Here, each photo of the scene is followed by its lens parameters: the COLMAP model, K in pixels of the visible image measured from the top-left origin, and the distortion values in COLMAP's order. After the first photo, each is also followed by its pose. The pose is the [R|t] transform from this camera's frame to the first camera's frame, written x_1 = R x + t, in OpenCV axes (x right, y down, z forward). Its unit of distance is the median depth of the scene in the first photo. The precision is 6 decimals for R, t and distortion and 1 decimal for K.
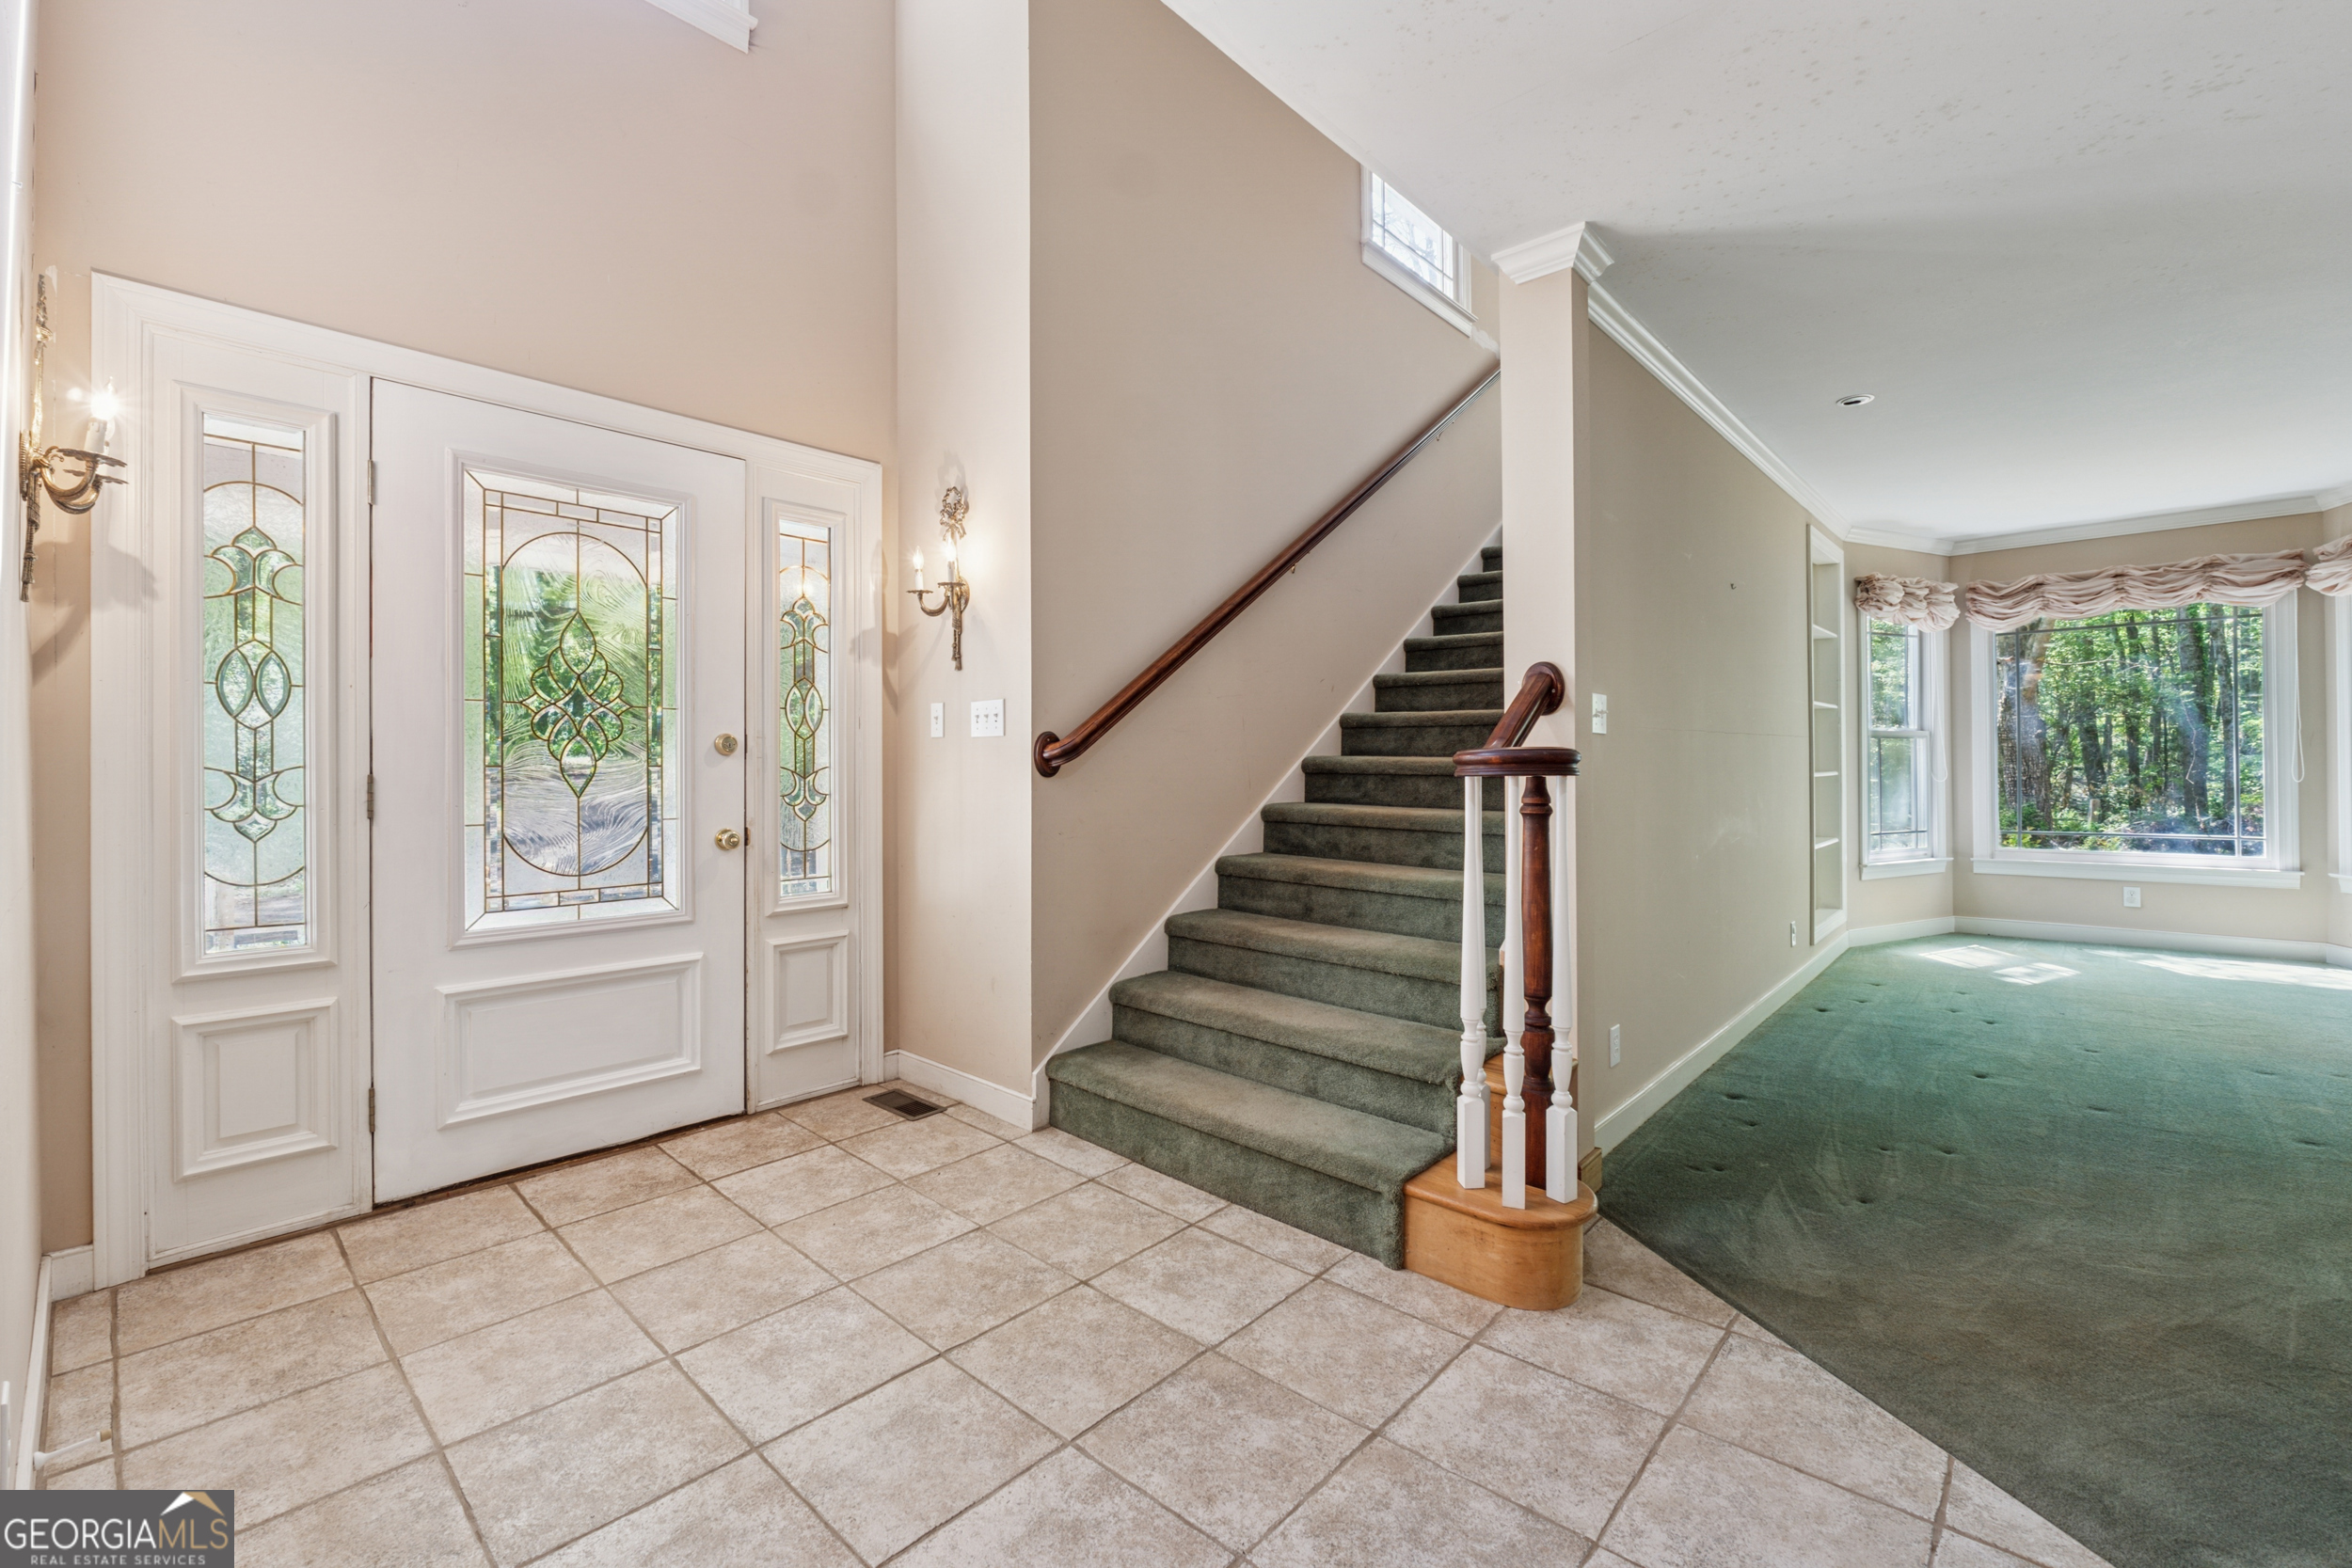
lens RADIAL K [[1008.0, 0, 1150.3], [0, 1008.0, 771.0], [0, 0, 1]] dist [-0.010169, 0.000553]
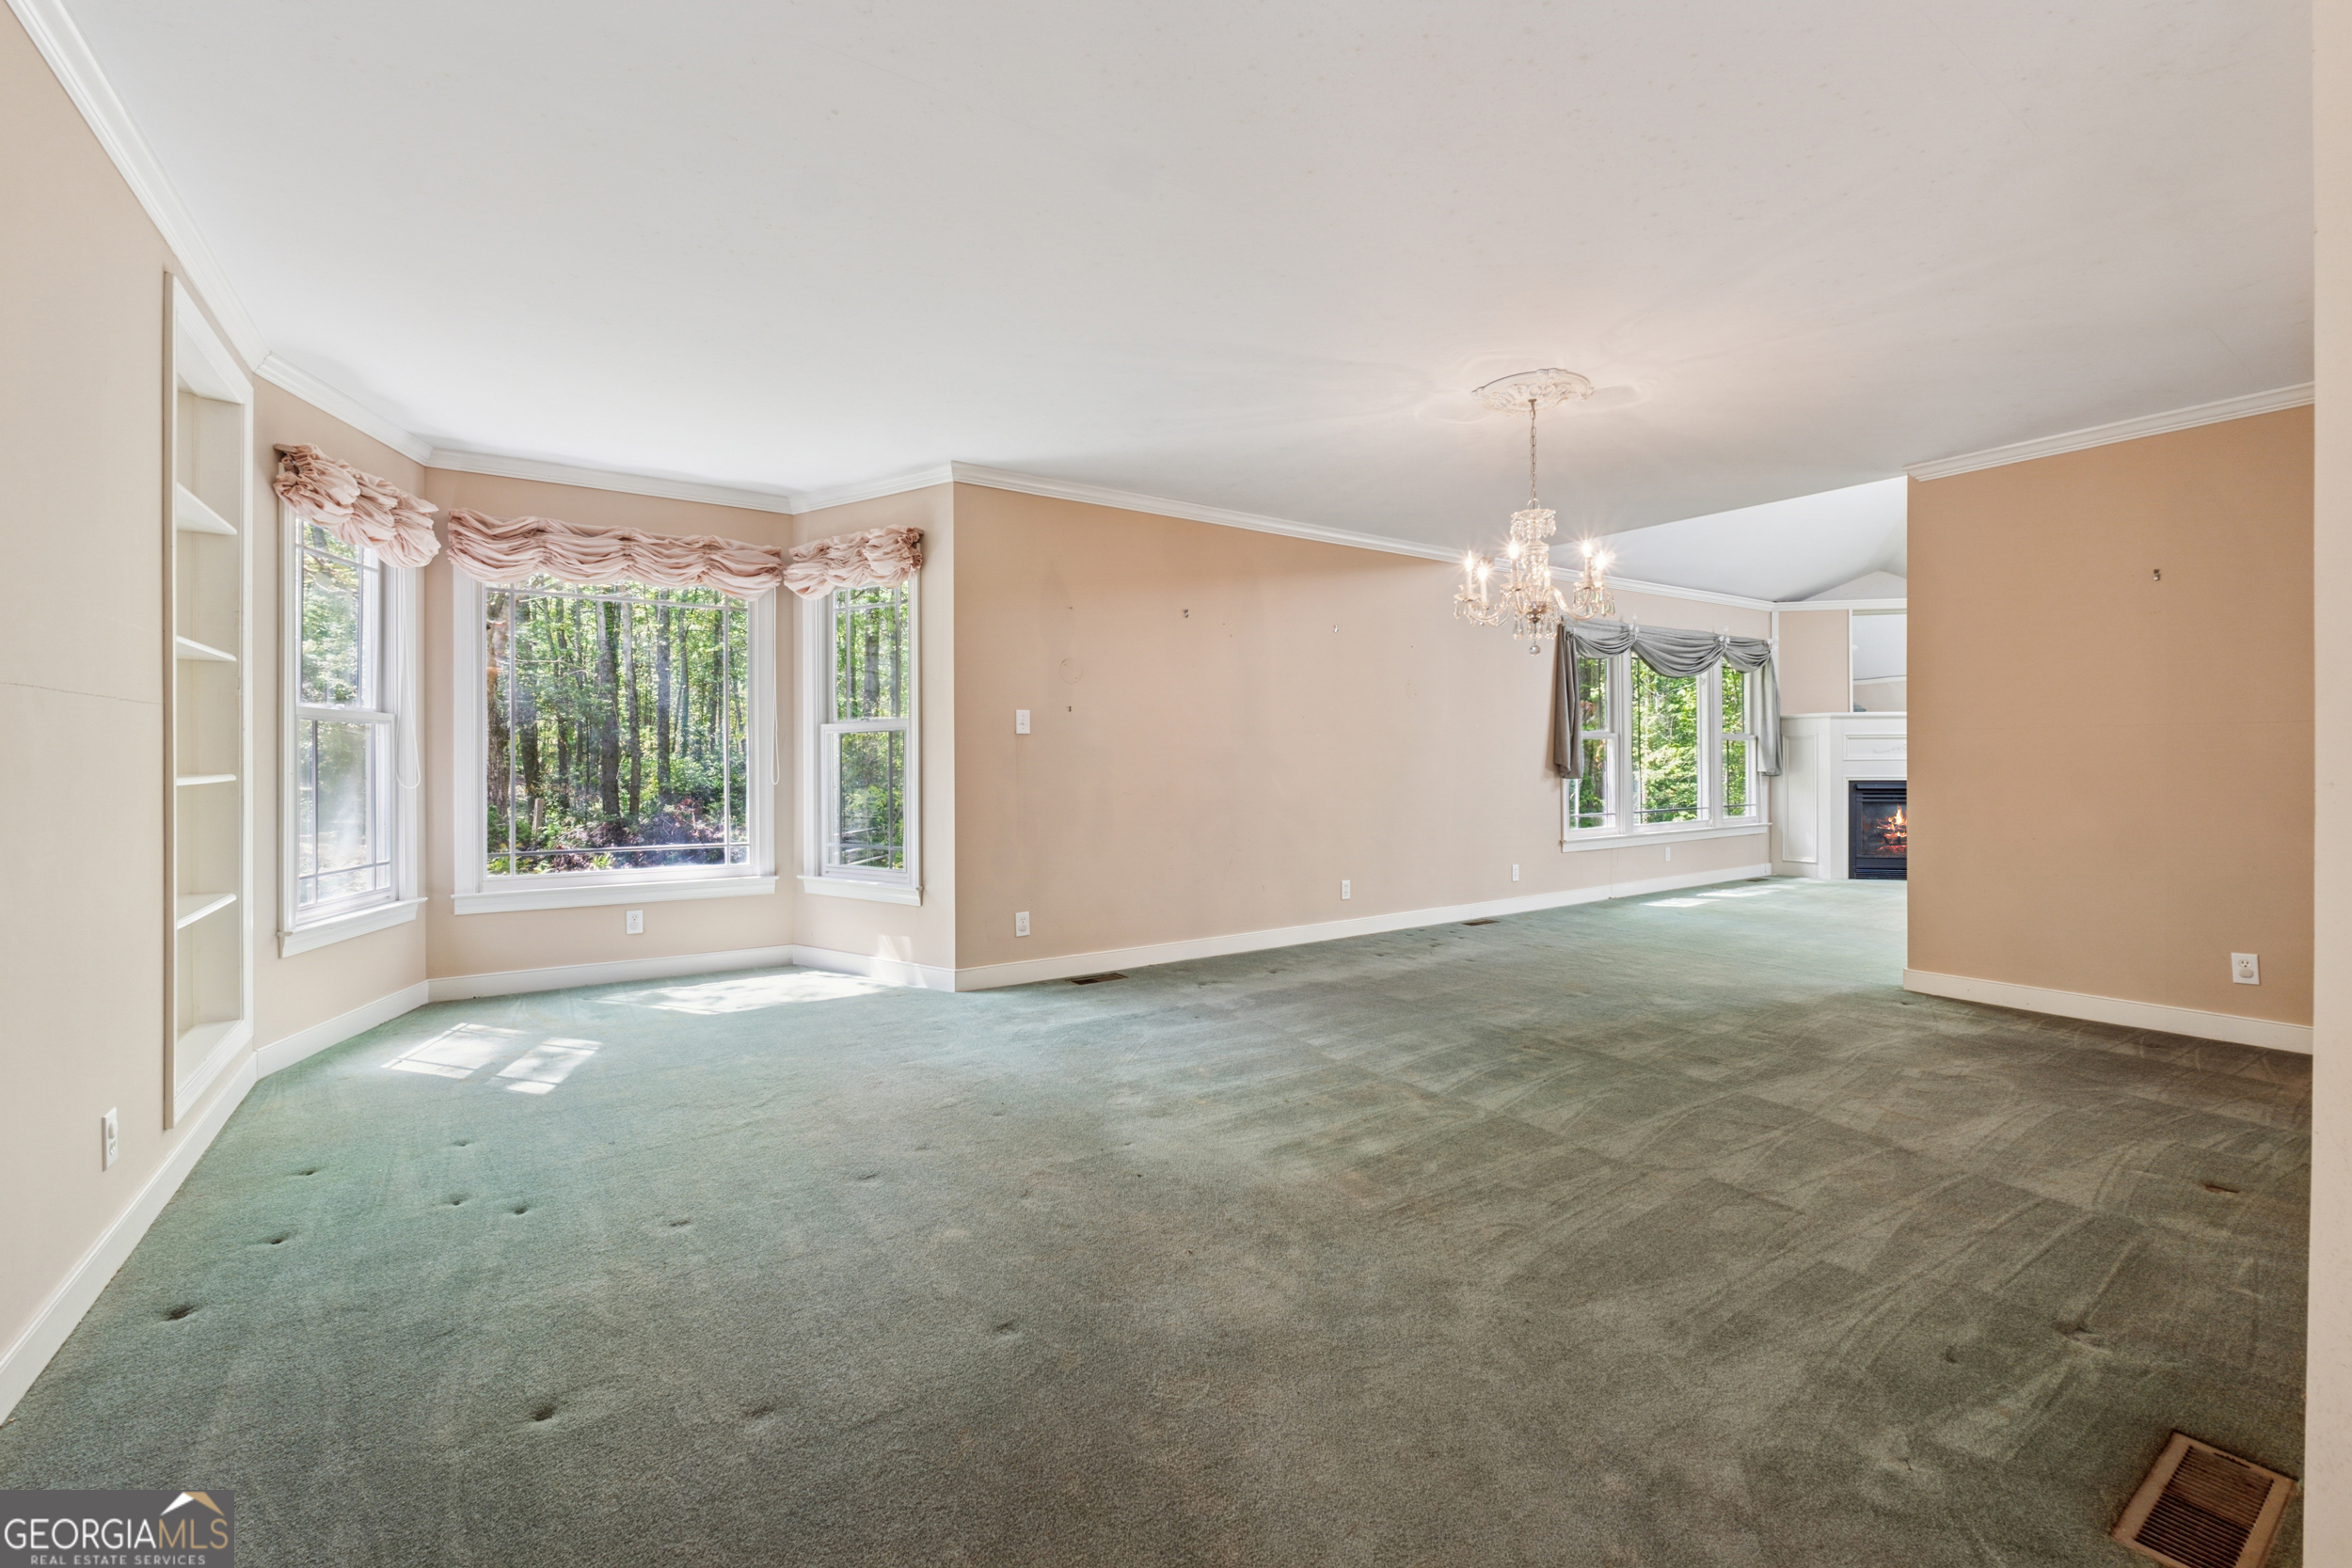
lens RADIAL K [[1008.0, 0, 1189.4], [0, 1008.0, 765.7], [0, 0, 1]] dist [-0.010169, 0.000553]
pose [[0.220626, 0.006273, 0.975338, 0.255364], [-0.003493, 0.999978, -0.005641, -0.003130], [-0.975352, -0.002162, 0.220643, 0.353177]]
